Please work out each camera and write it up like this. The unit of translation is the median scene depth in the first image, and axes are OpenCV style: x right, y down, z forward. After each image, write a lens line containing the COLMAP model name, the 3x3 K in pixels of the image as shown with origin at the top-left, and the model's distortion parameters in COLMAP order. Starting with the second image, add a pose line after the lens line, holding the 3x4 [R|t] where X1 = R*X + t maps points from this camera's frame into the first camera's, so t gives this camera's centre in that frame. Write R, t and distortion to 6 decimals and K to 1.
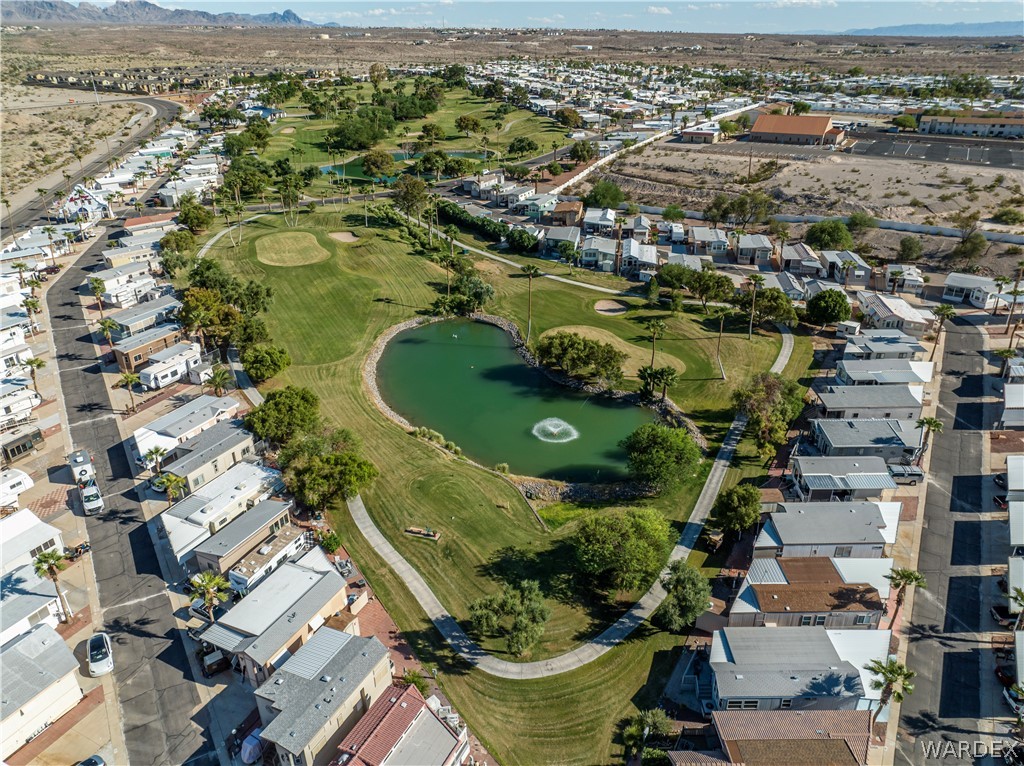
lens RADIAL K [[714.0, 0, 511.4], [0, 714.0, 384.8], [0, 0, 1]] dist [-0.039104, 0.033638]
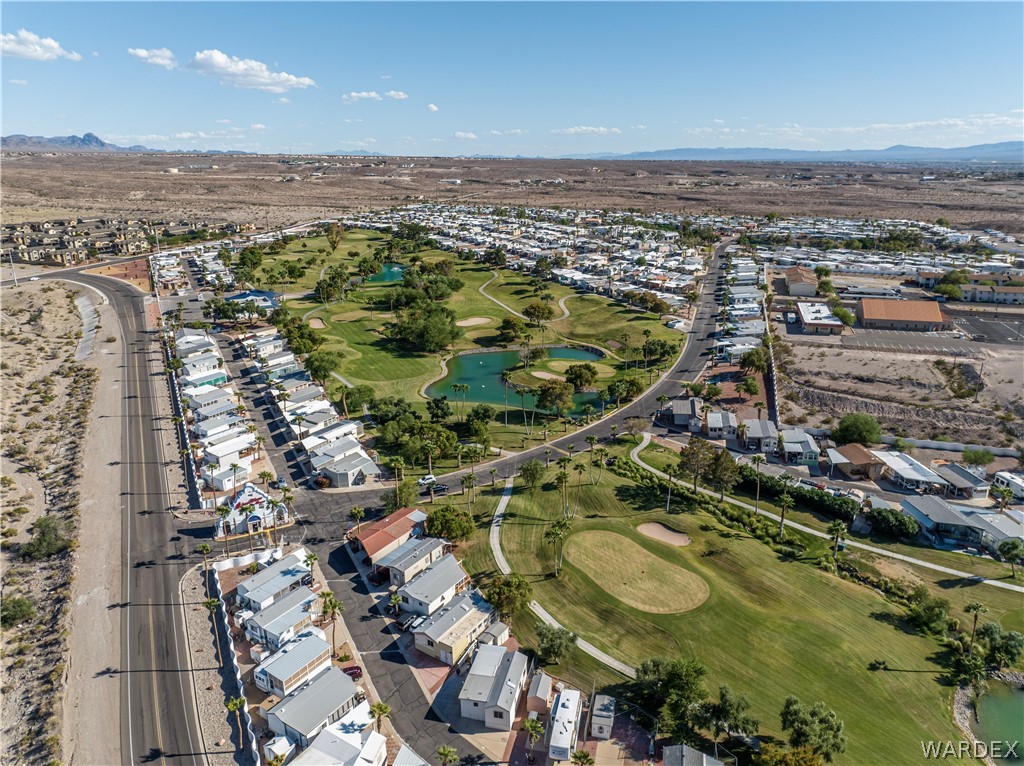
lens RADIAL K [[714.0, 0, 517.7], [0, 714.0, 381.4], [0, 0, 1]] dist [-0.039104, 0.033638]
pose [[0.969924, -0.072519, 0.232354, -0.322667], [0.107420, 0.984128, -0.141252, -0.161427], [-0.218423, 0.161963, 0.962320, 0.149480]]
